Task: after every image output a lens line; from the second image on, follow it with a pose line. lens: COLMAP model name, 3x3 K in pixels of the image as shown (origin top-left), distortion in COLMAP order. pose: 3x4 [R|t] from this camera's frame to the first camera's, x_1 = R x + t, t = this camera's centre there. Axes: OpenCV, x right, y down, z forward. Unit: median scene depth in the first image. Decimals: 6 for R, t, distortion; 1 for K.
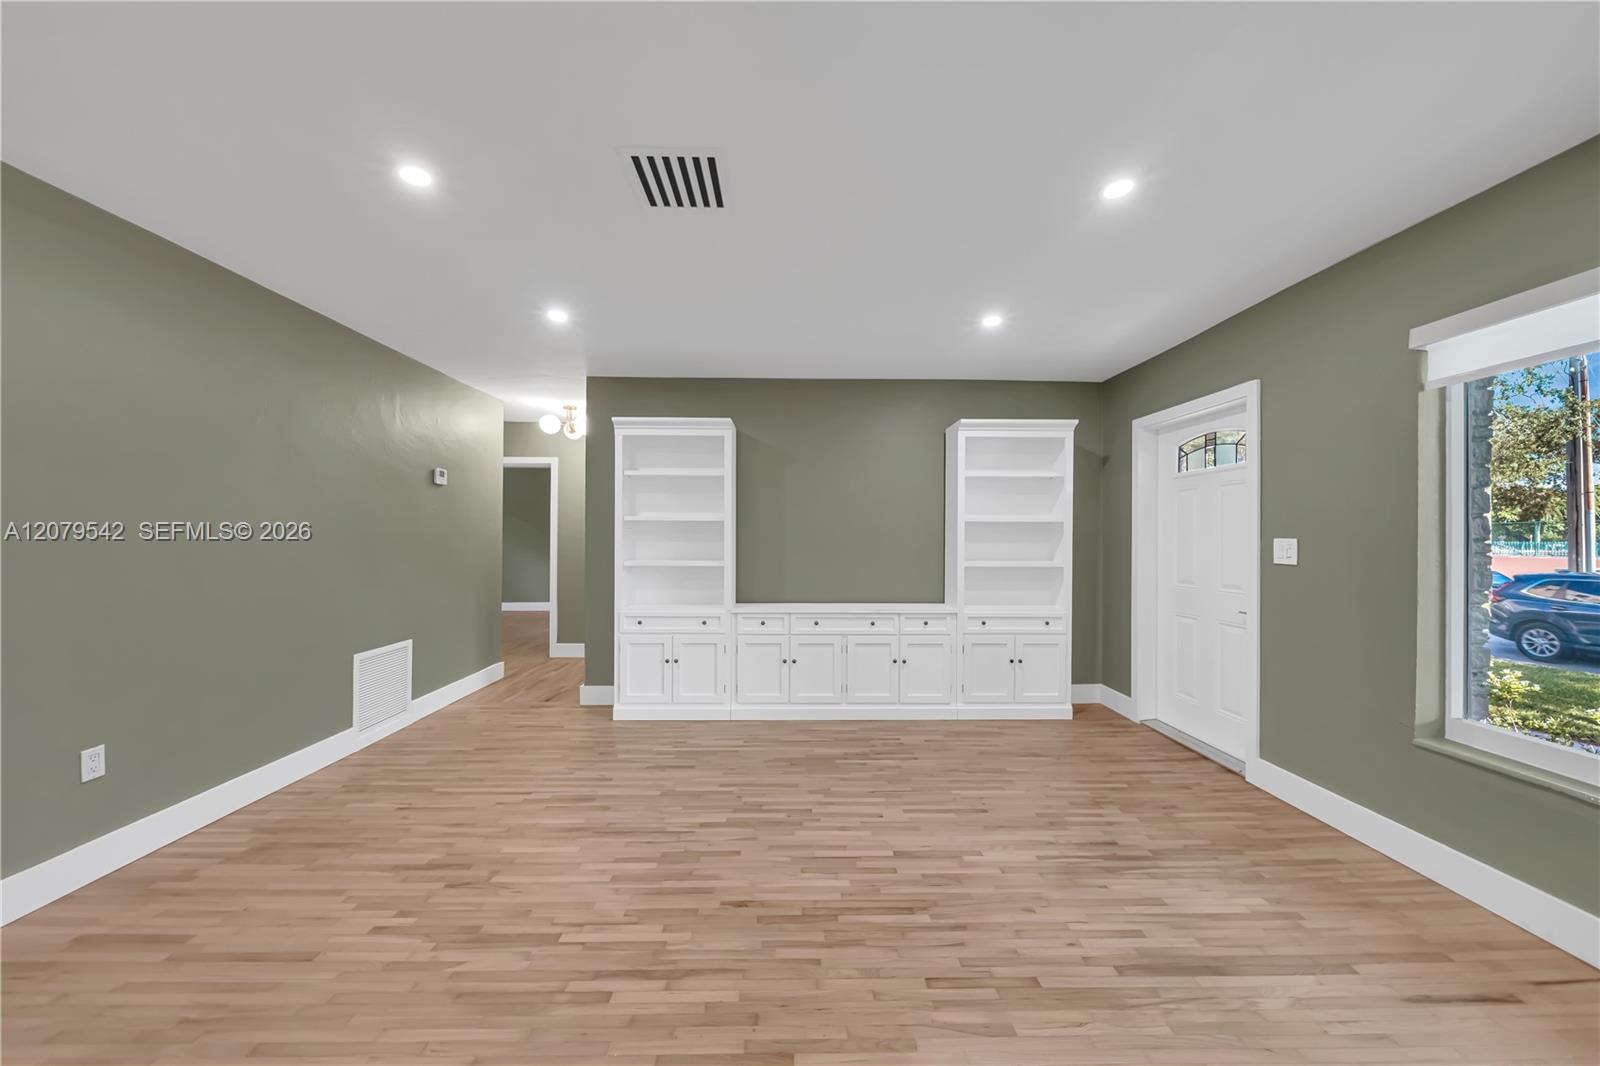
lens RADIAL K [[549.1, 0, 797.5], [0, 549.1, 537.5], [0, 0, 1]] dist [-0.005805, 0.000115]
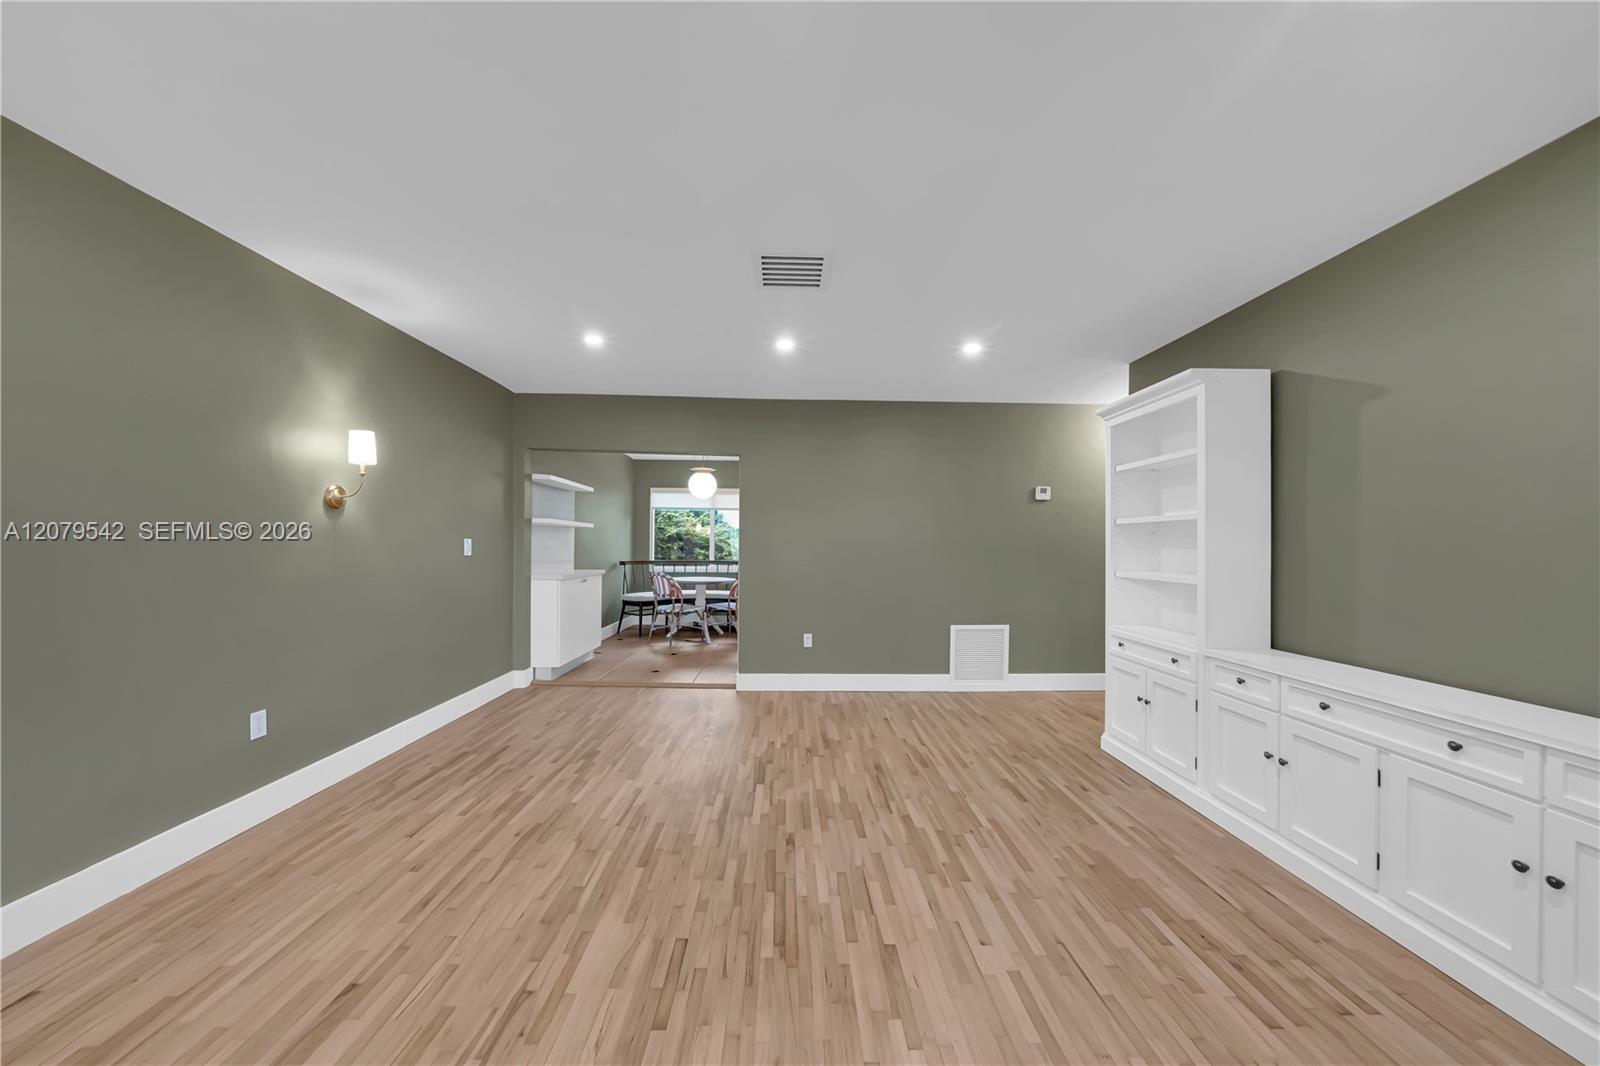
lens RADIAL K [[549.1, 0, 800.8], [0, 549.1, 543.4], [0, 0, 1]] dist [-0.005805, 0.000115]
pose [[0.004837, -0.006605, -0.999966, 0.784479], [-0.006888, 0.999954, -0.006638, 0.012386], [0.999965, 0.006920, 0.004791, 0.714447]]
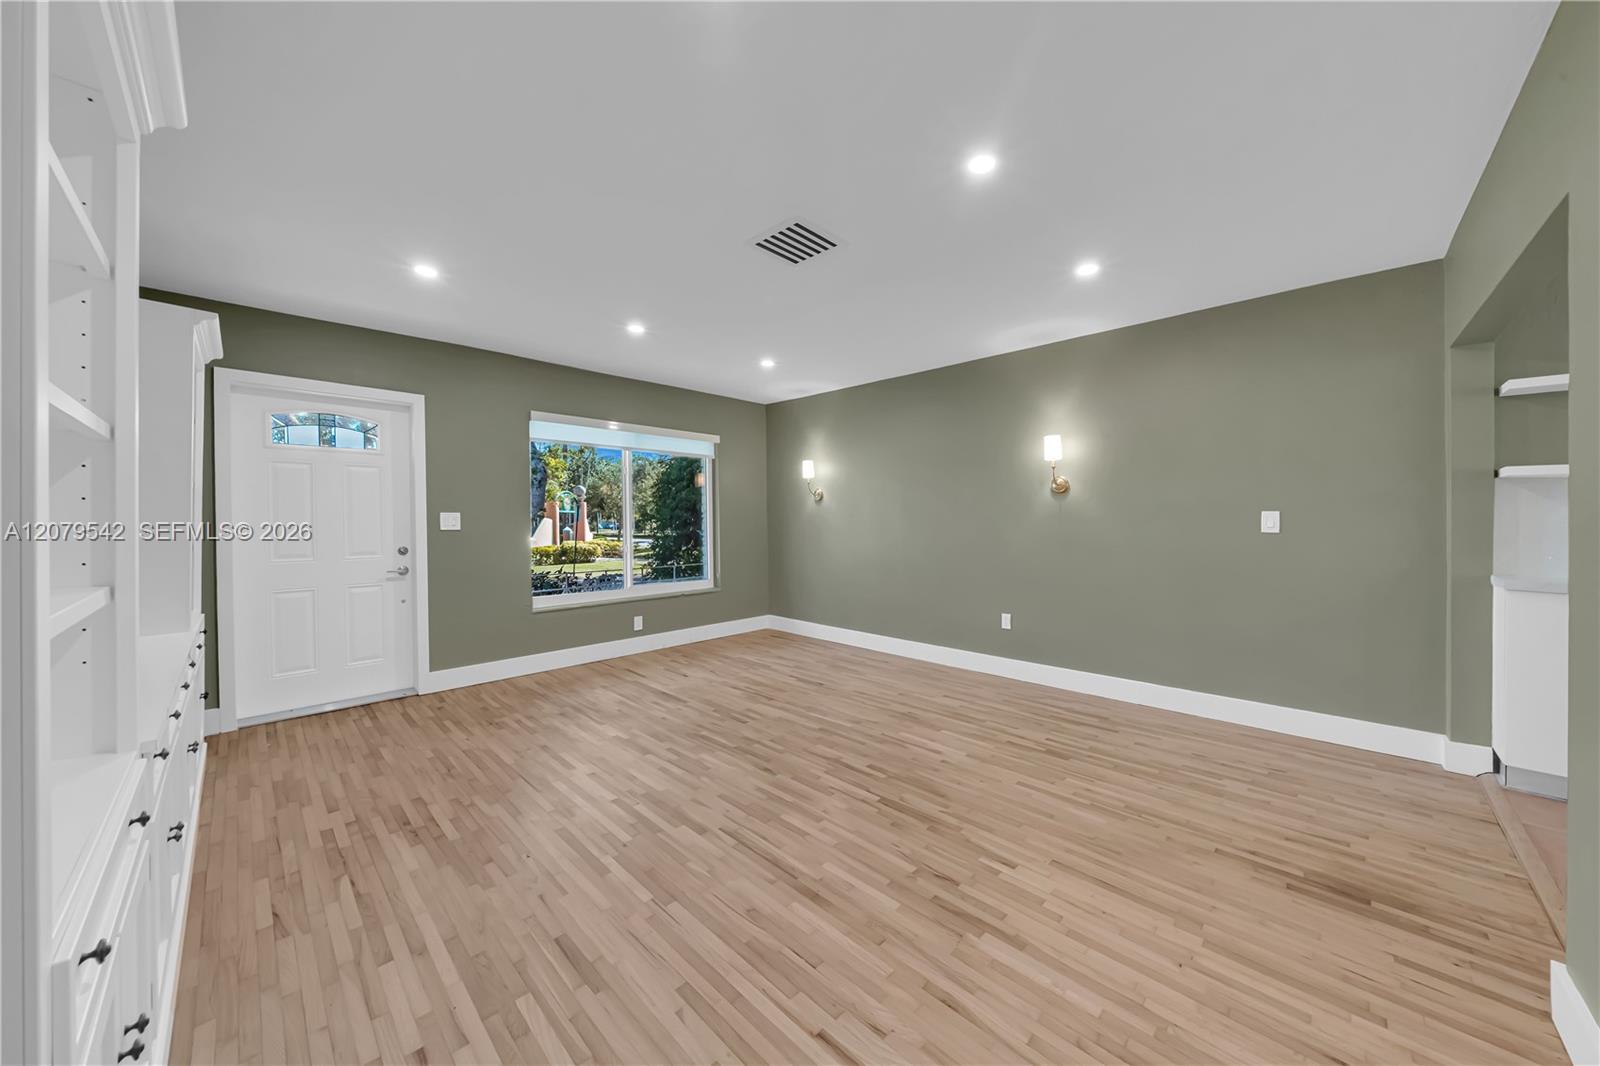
lens RADIAL K [[549.1, 0, 803.3], [0, 549.1, 521.0], [0, 0, 1]] dist [-0.005805, 0.000115]
pose [[-0.706969, -0.006982, 0.707210, -0.822990], [-0.002811, 0.999971, 0.007063, 0.011233], [-0.707239, 0.003005, -0.706968, 1.363216]]
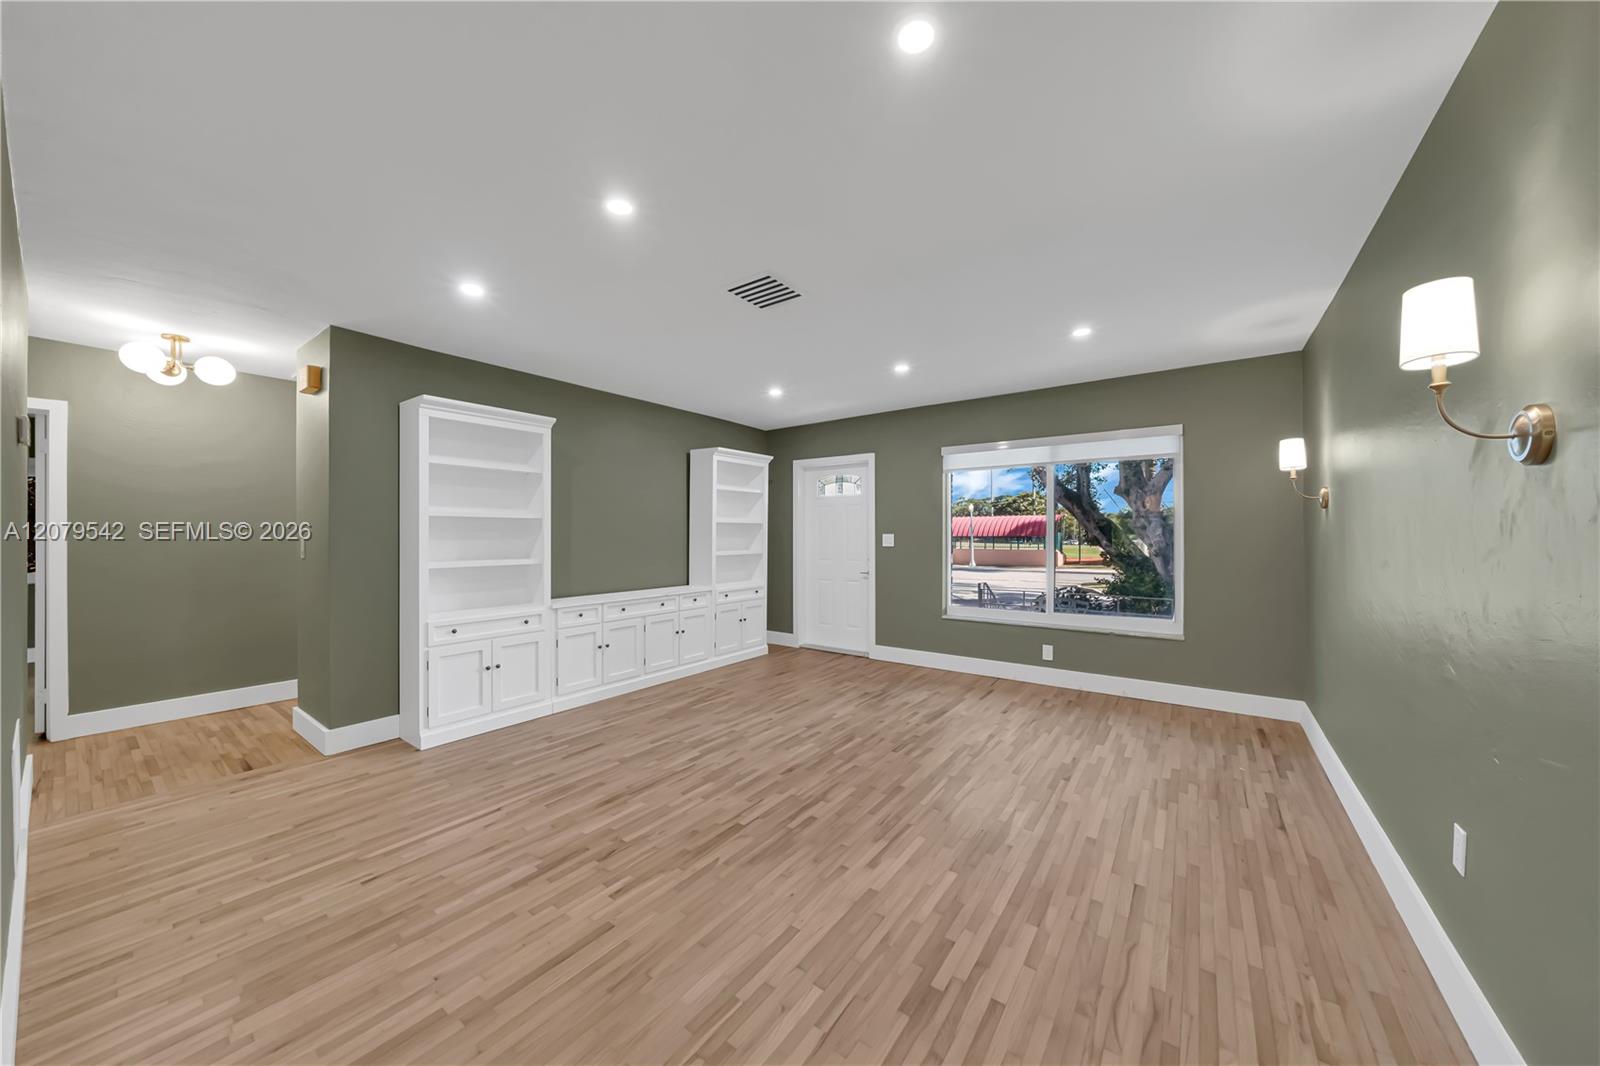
lens RADIAL K [[549.1, 0, 804.2], [0, 549.1, 533.0], [0, 0, 1]] dist [-0.005805, 0.000115]
pose [[0.595404, -0.001984, 0.803424, -0.936217], [0.002303, 0.999997, 0.000762, -0.003189], [-0.803423, 0.001396, 0.595407, 0.028302]]
